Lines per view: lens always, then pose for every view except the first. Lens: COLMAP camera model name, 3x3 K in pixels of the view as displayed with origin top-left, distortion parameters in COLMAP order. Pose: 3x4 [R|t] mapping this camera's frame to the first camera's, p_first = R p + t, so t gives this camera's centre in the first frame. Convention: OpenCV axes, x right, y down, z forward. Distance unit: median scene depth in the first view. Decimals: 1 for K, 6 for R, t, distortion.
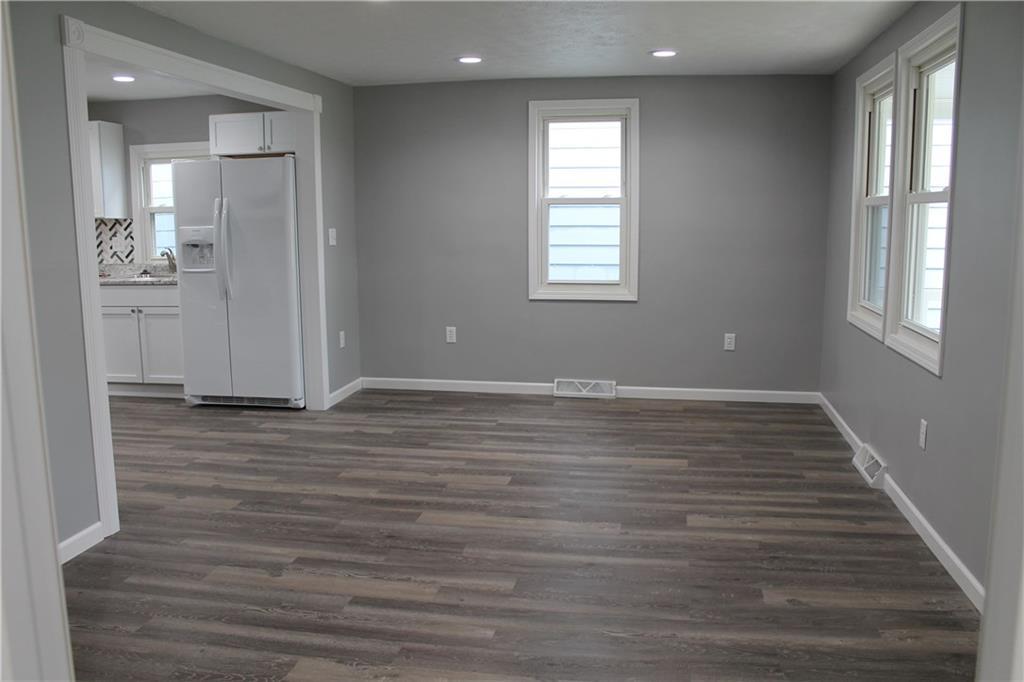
lens RADIAL K [[880.8, 0, 515.1], [0, 880.8, 354.3], [0, 0, 1]] dist [-0.159386, 0.158801]
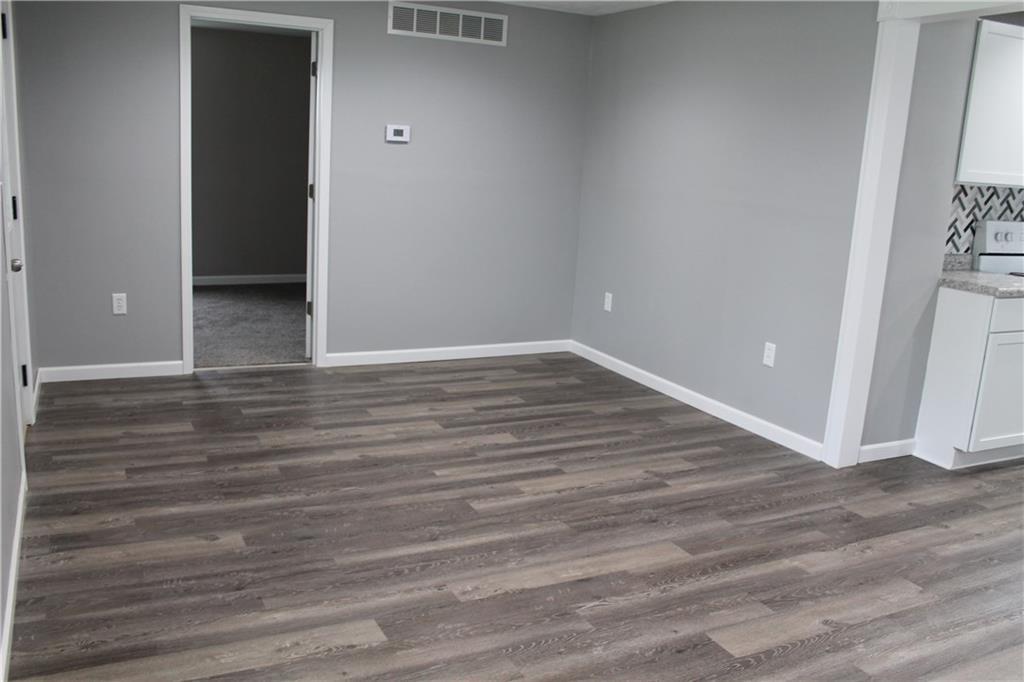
lens RADIAL K [[880.8, 0, 515.1], [0, 880.8, 354.3], [0, 0, 1]] dist [-0.159386, 0.158801]
pose [[-0.799127, 0.101202, -0.592583, 0.528454], [-0.140909, 0.926736, 0.348290, -0.267996], [0.584415, 0.361828, -0.726319, 1.596385]]
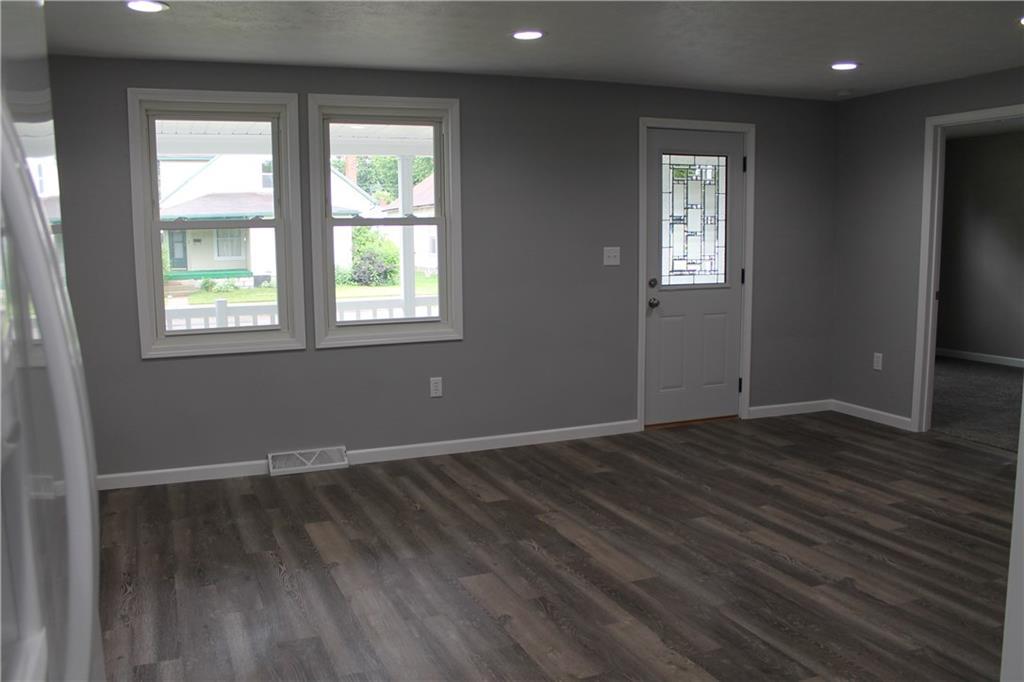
lens RADIAL K [[880.8, 0, 515.1], [0, 880.8, 354.3], [0, 0, 1]] dist [-0.159386, 0.158801]
pose [[-0.552553, -0.102970, 0.827093, -0.814237], [0.144319, 0.965530, 0.216619, -0.261864], [-0.820888, 0.239059, -0.518646, 1.673333]]
